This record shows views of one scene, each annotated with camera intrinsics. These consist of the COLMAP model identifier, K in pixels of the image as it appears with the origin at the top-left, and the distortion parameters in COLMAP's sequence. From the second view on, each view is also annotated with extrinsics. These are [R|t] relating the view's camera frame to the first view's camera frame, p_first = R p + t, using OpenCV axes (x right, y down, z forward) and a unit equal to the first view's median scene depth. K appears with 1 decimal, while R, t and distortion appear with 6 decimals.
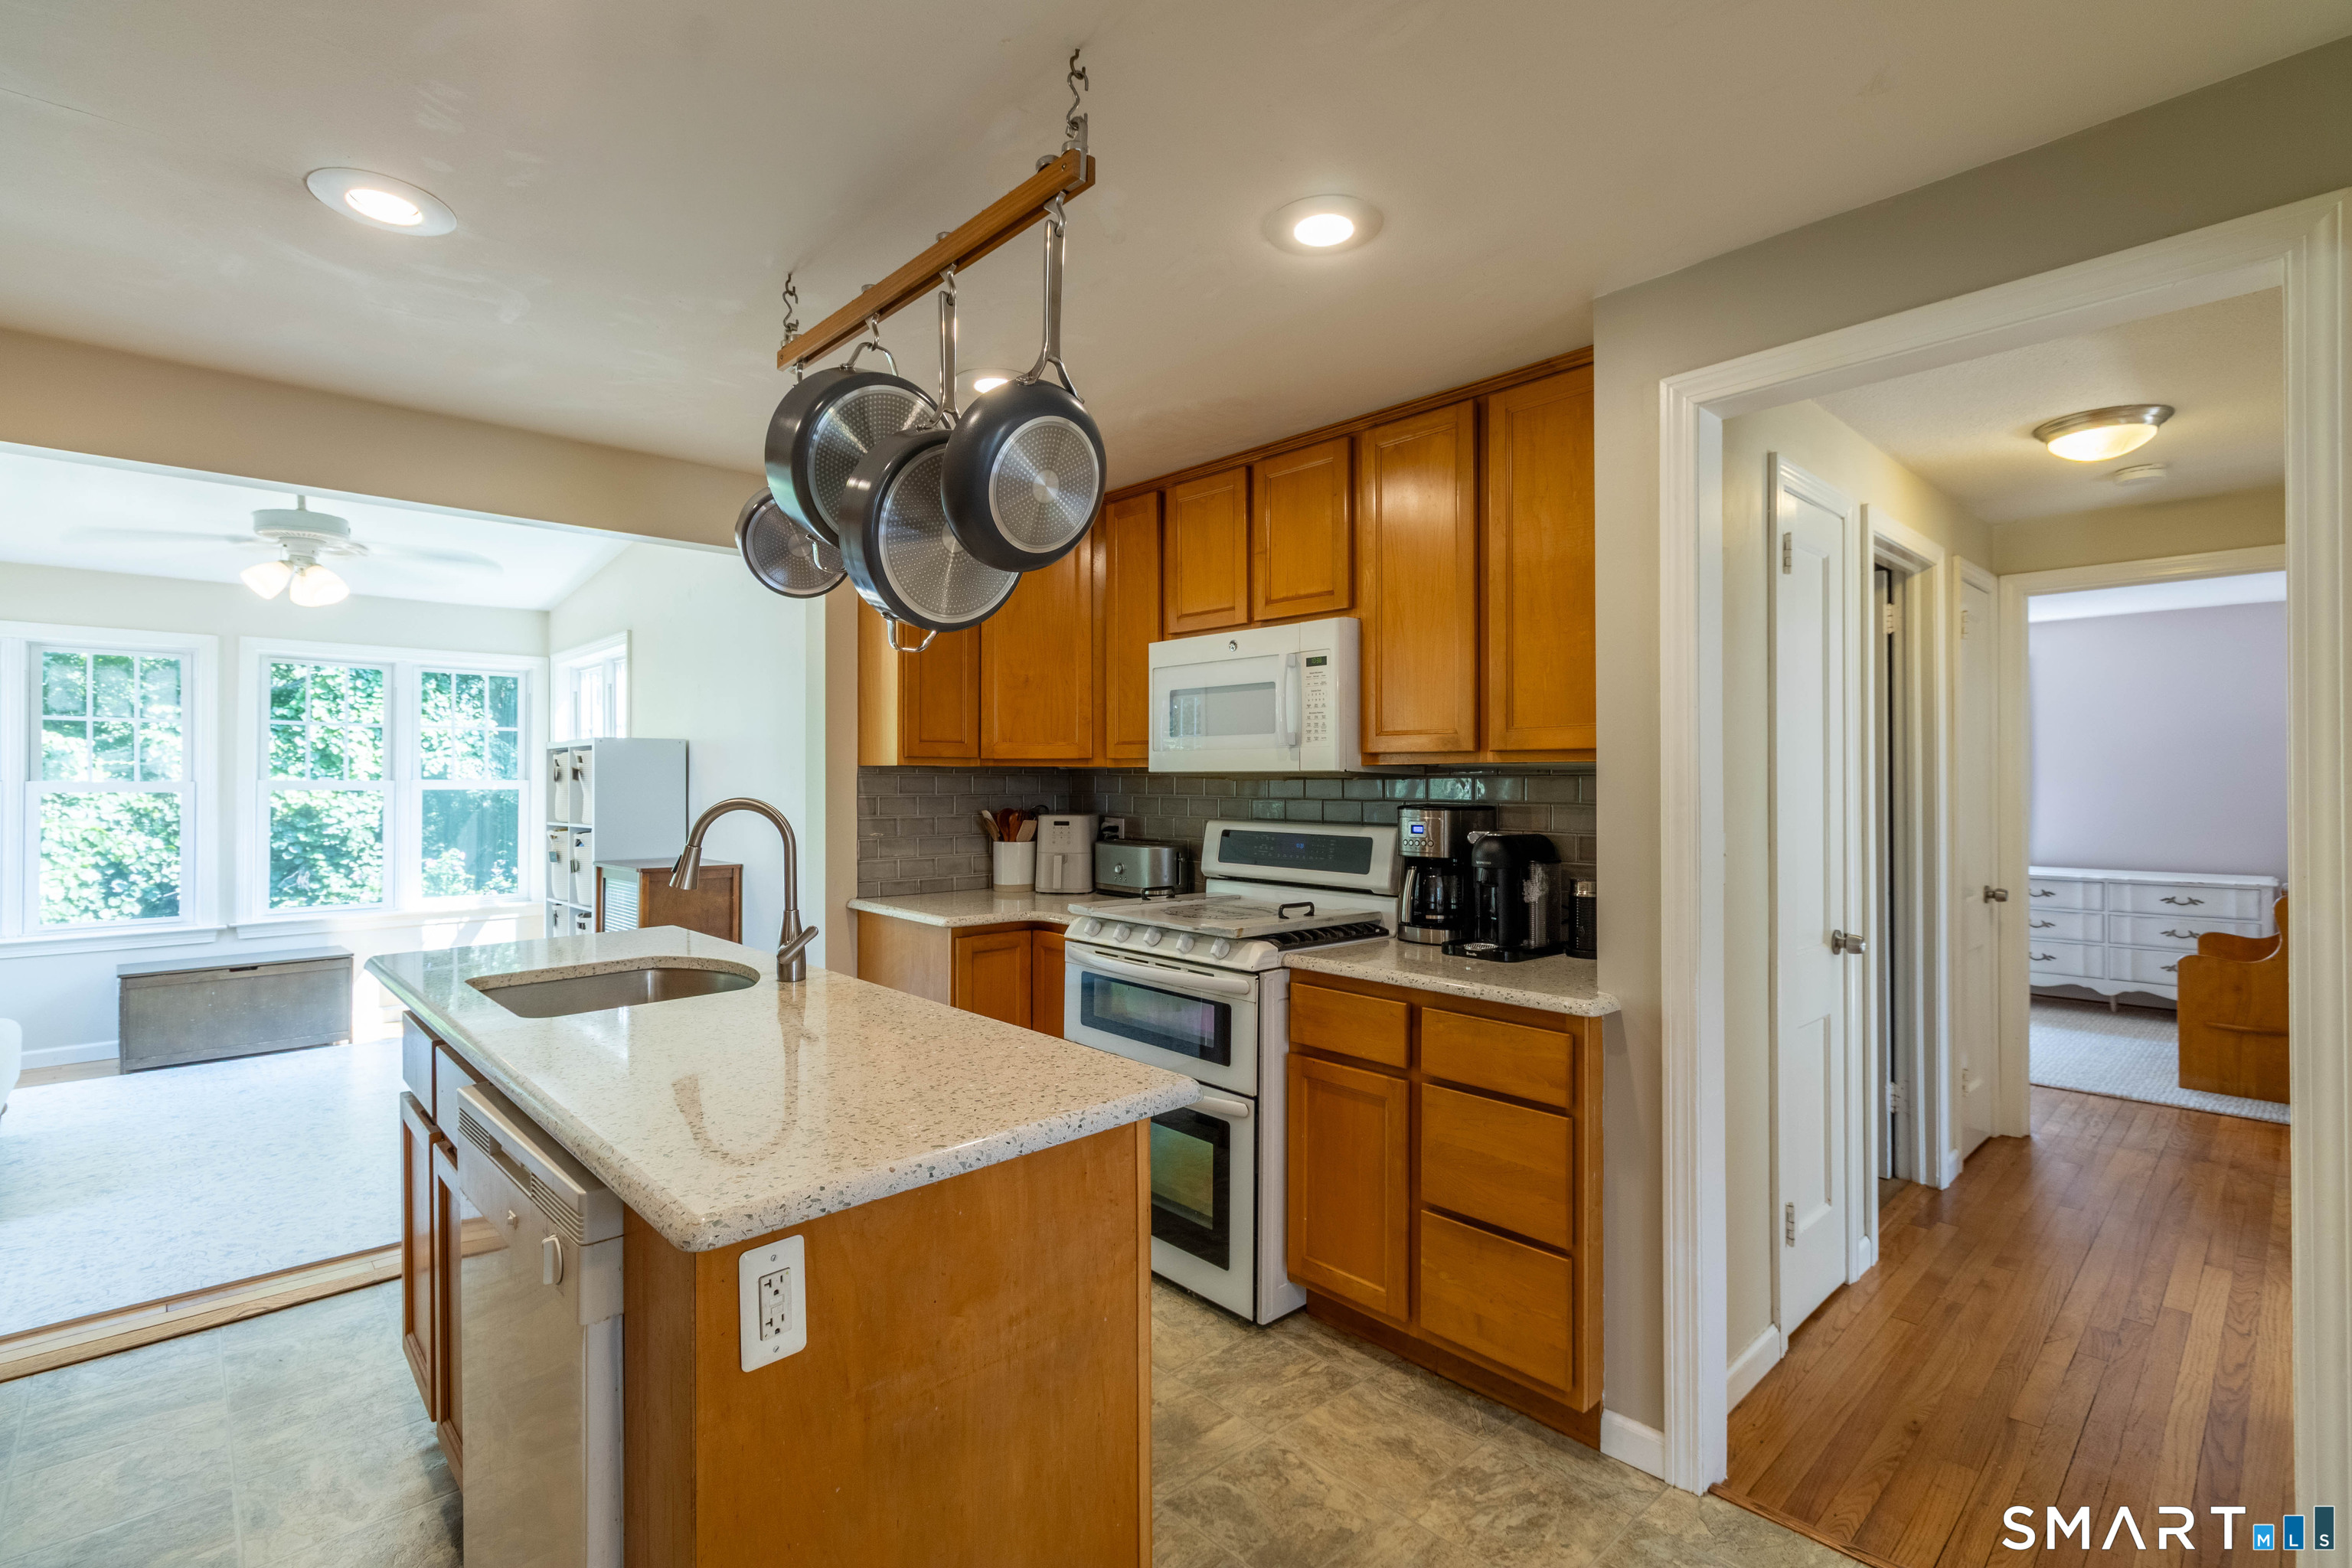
lens RADIAL K [[1088.3, 0, 1176.9], [0, 1088.3, 778.7], [0, 0, 1]] dist [0.004588, 0.000378]
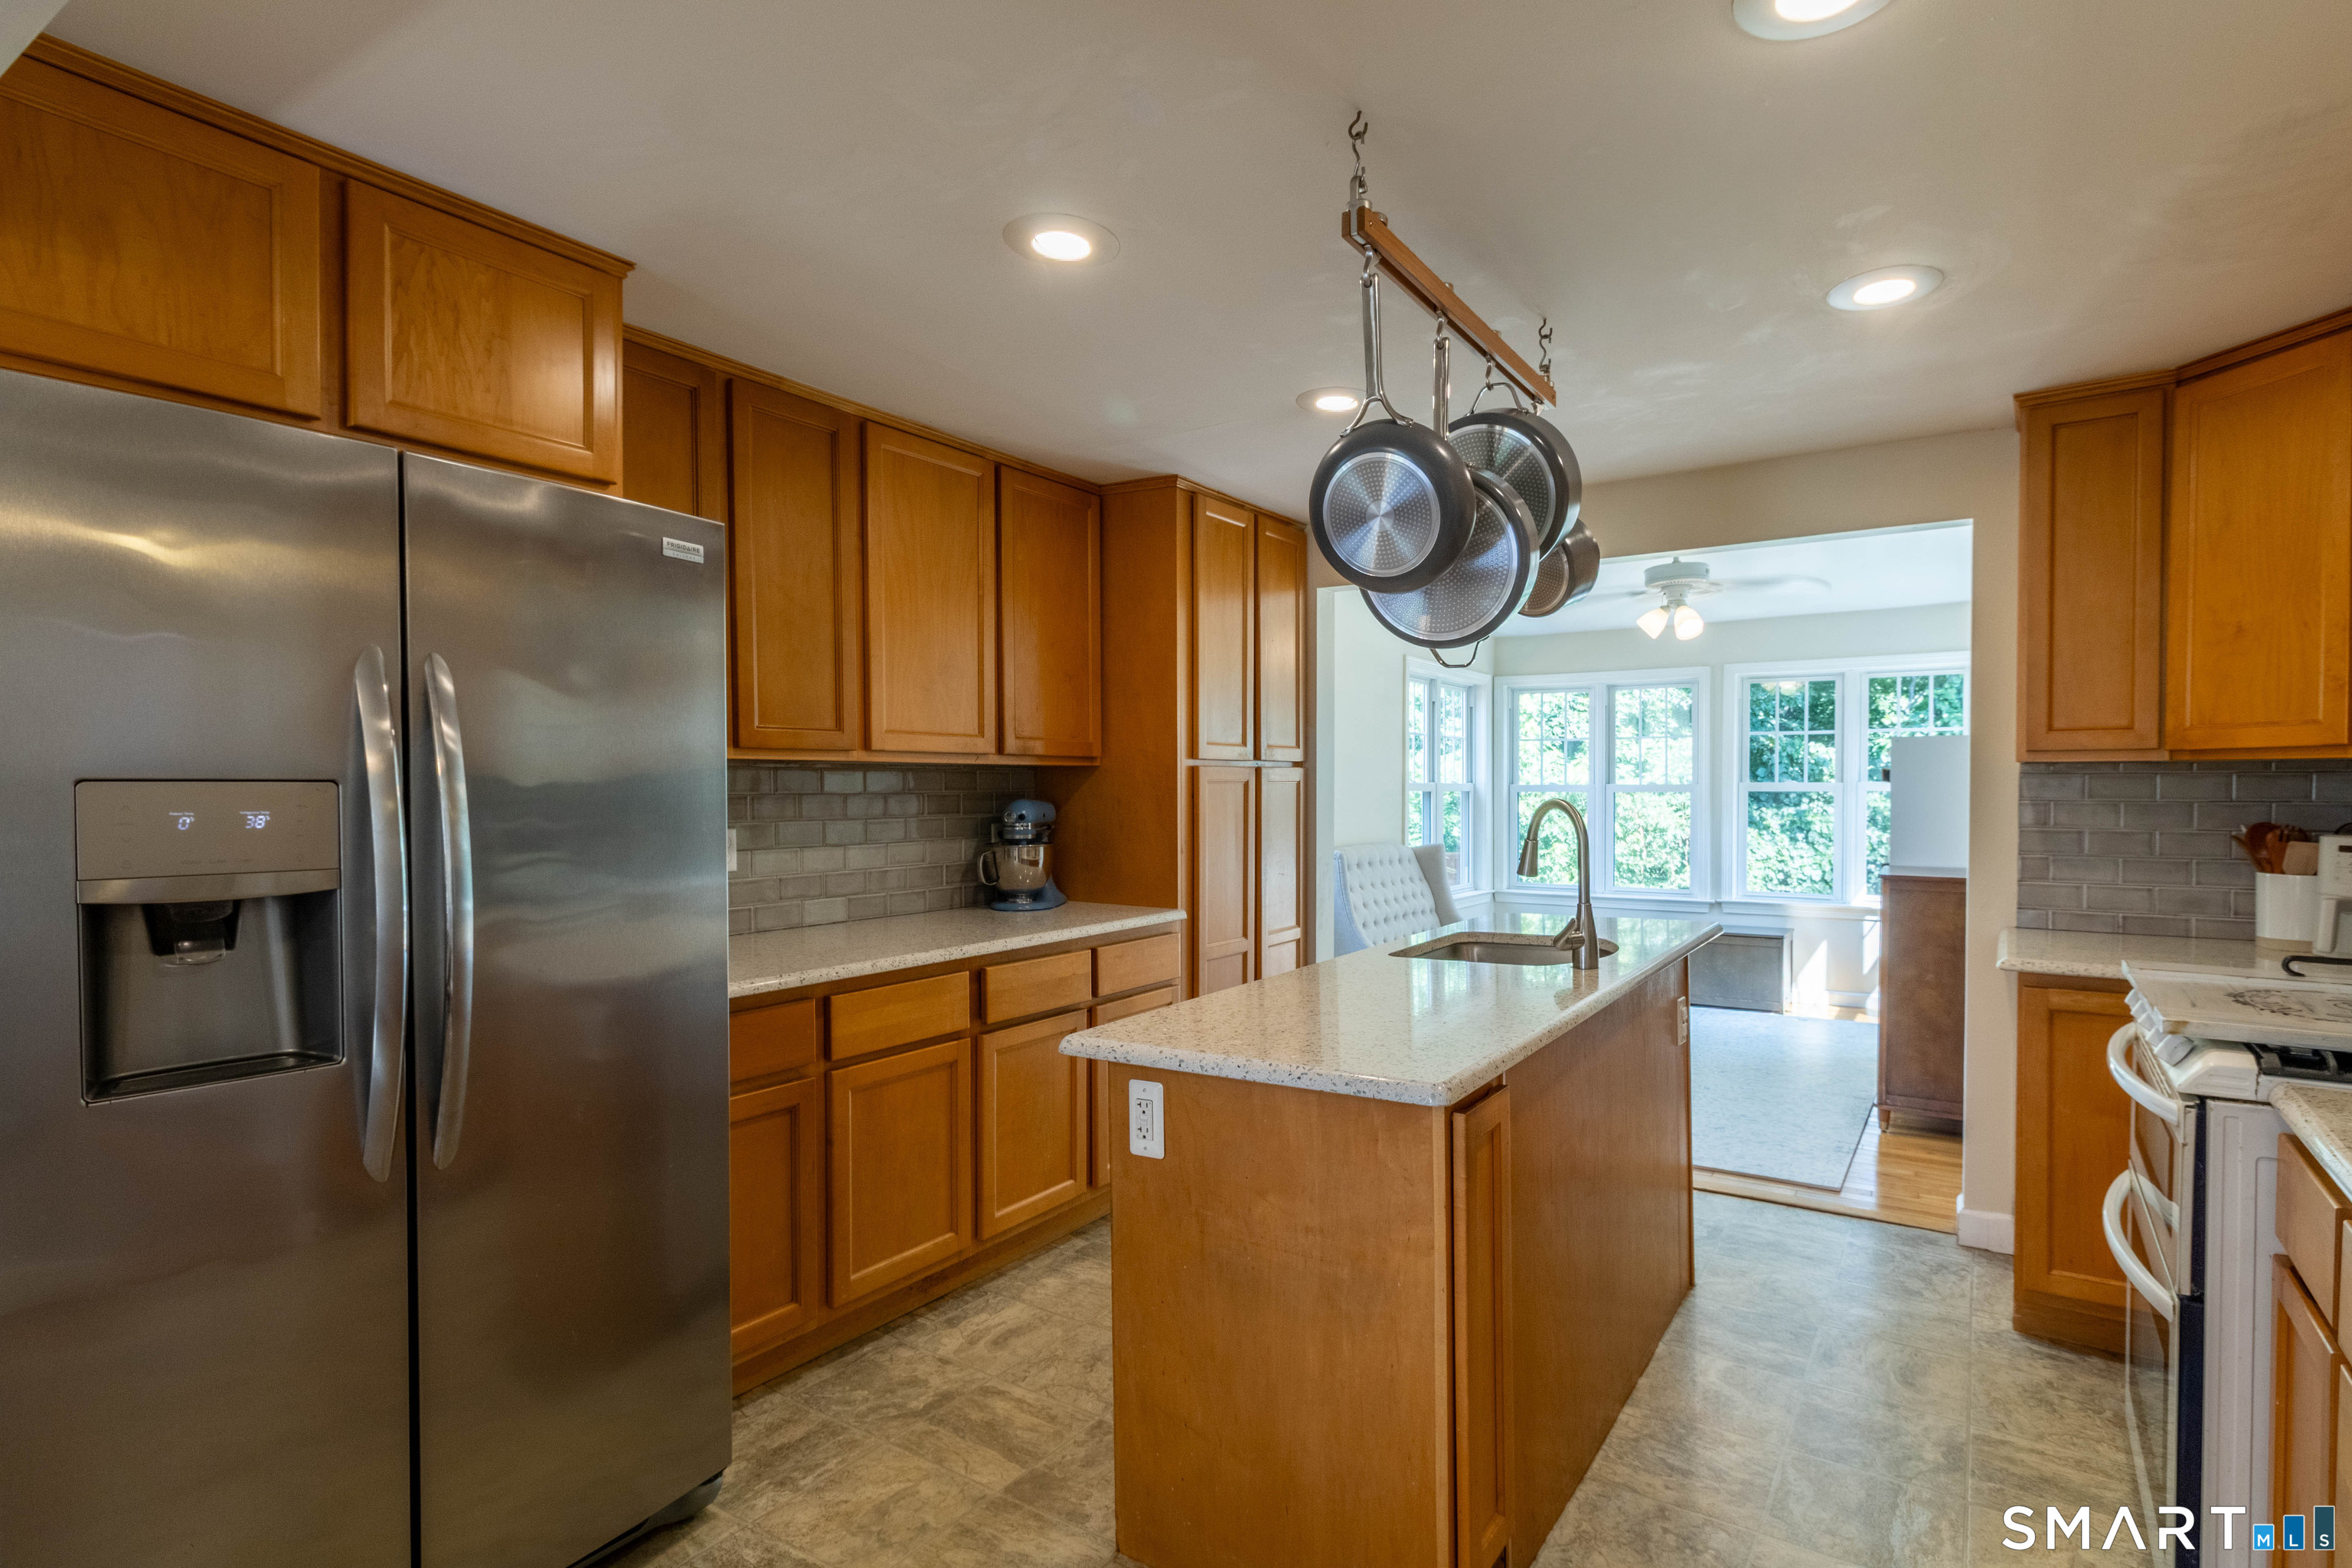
lens RADIAL K [[1161.0, 0, 1238.0], [0, 1161.0, 821.9], [0, 0, 1]] dist [0.006950, 0.000804]
pose [[0.247748, 0.029213, -0.968384, 0.376153], [0.005985, 0.999480, 0.031682, 0.000508], [0.968806, -0.013645, 0.247445, 0.214177]]
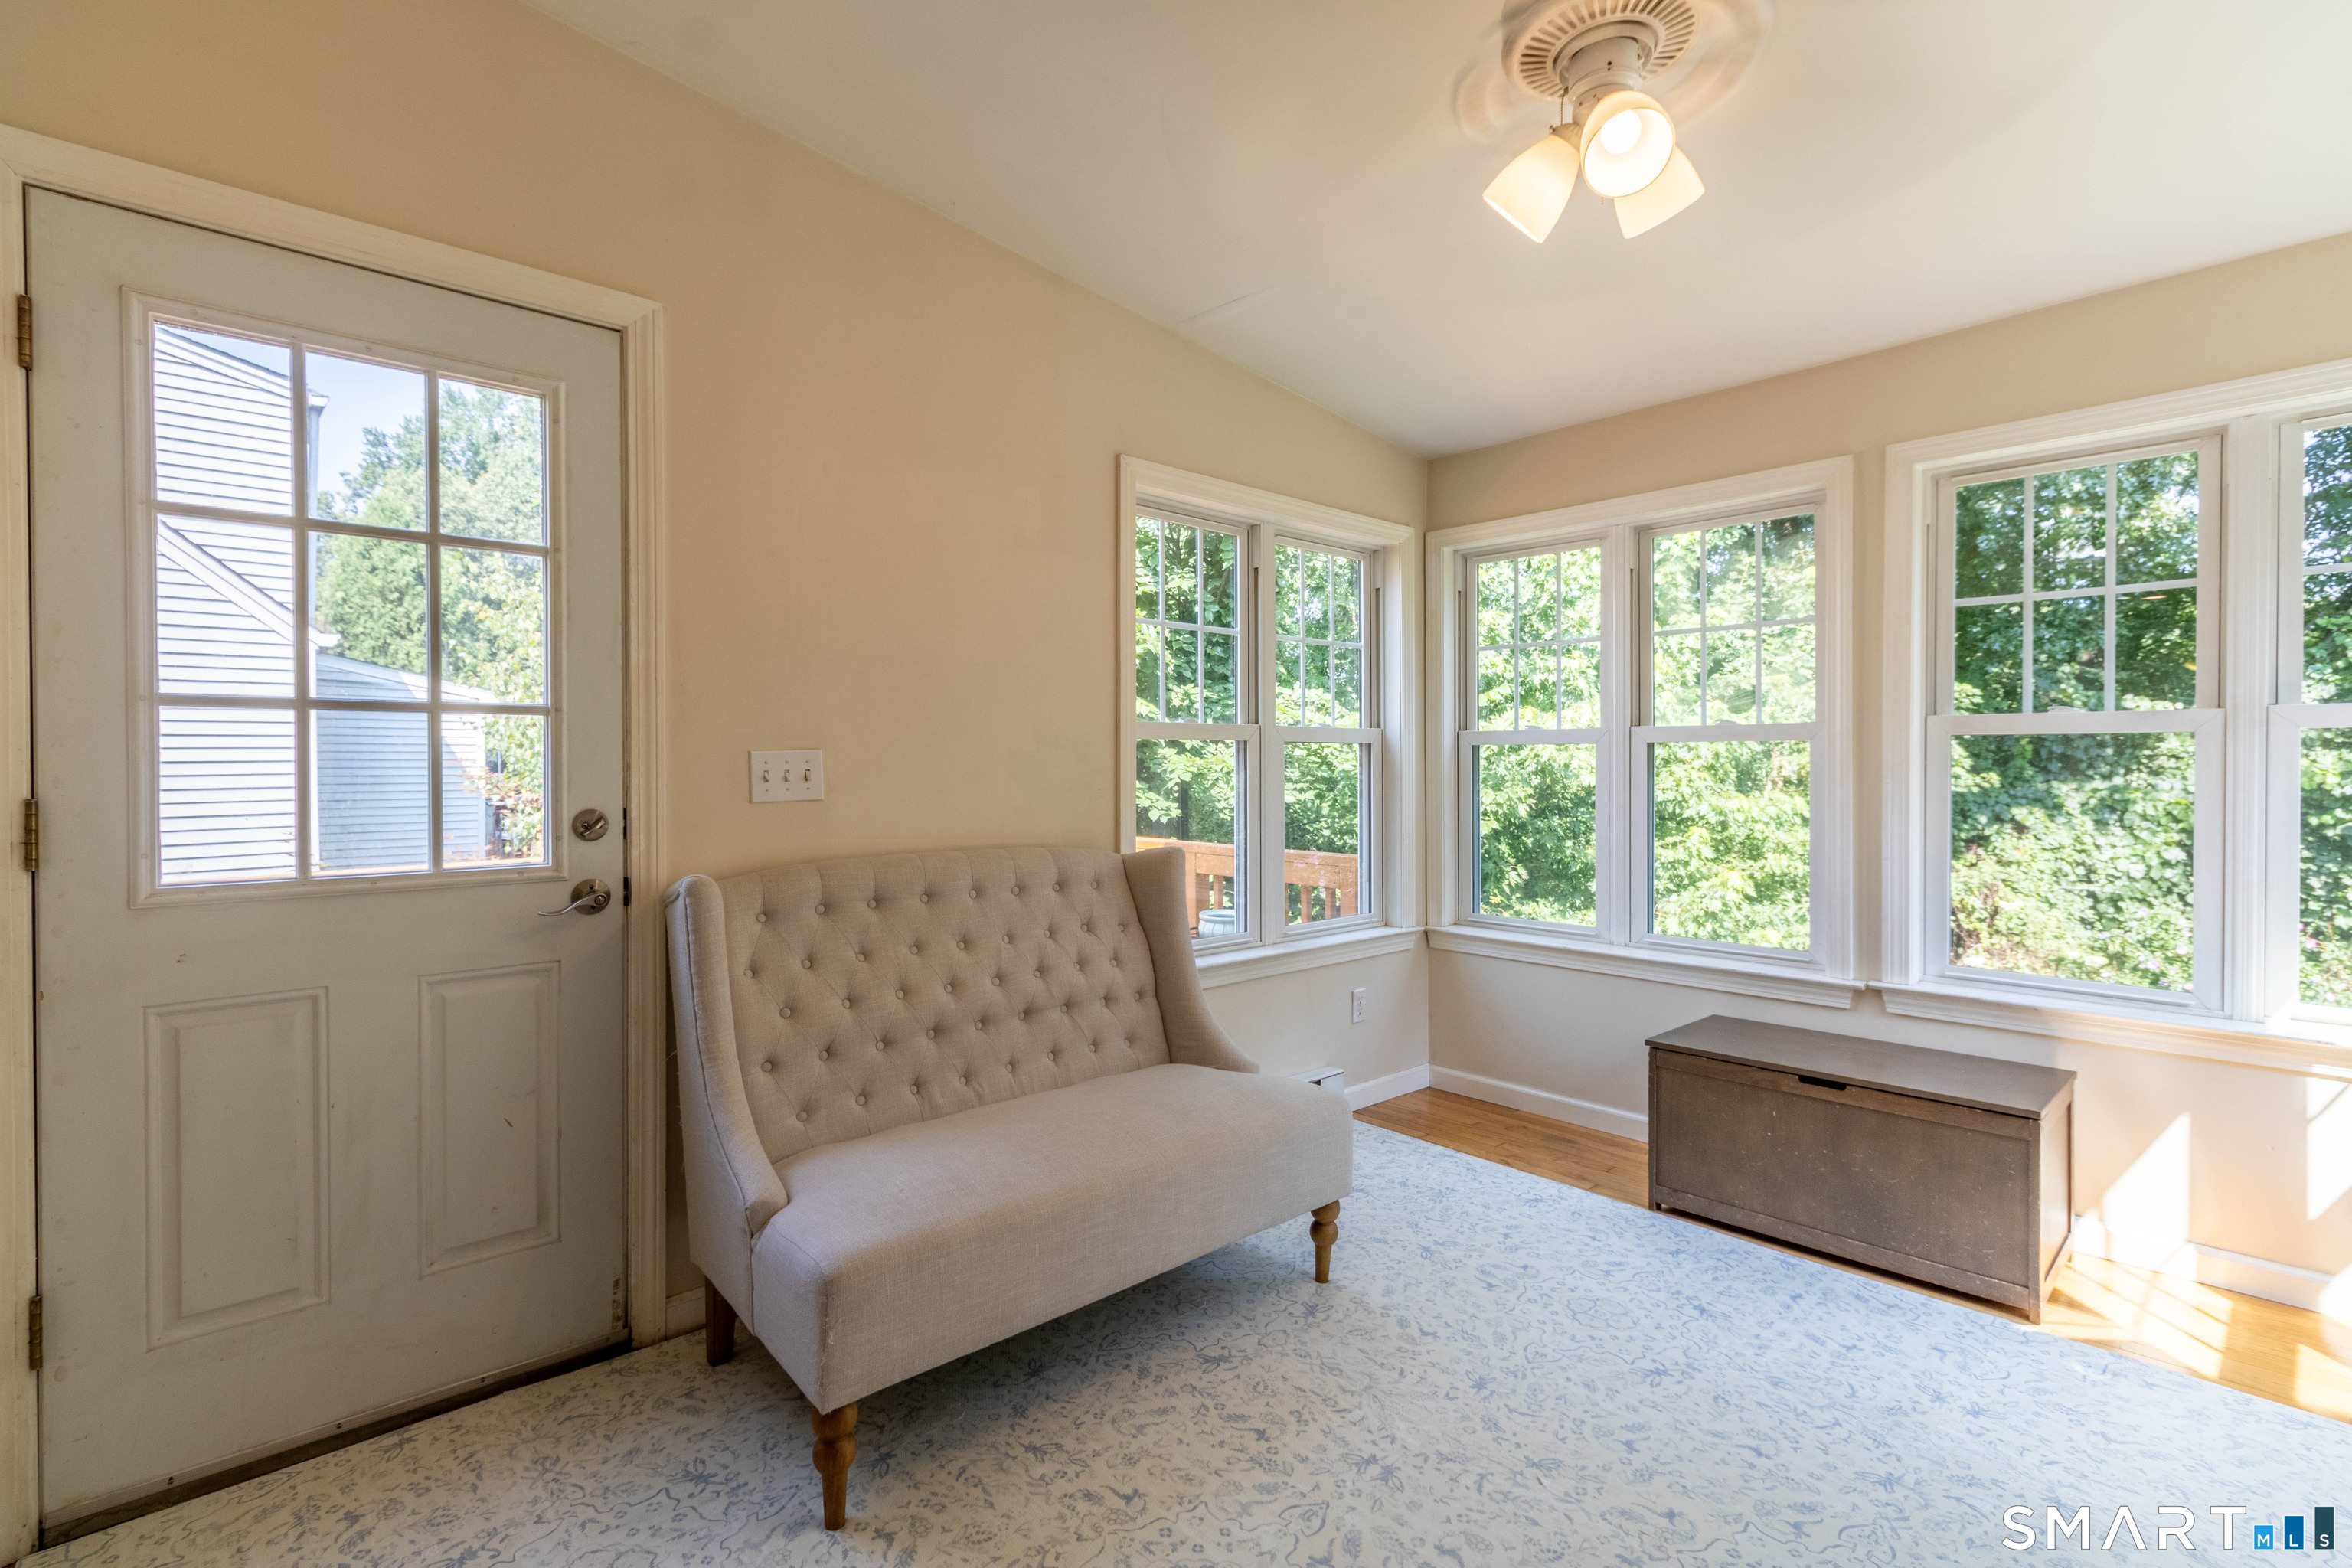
lens RADIAL K [[1088.3, 0, 1182.8], [0, 1088.3, 778.8], [0, 0, 1]] dist [0.004588, 0.000378]
pose [[-0.005755, 0.018762, -0.999807, -0.455615], [0.005259, 0.999811, 0.018732, 0.027198], [0.999970, -0.005150, -0.005853, 0.929420]]
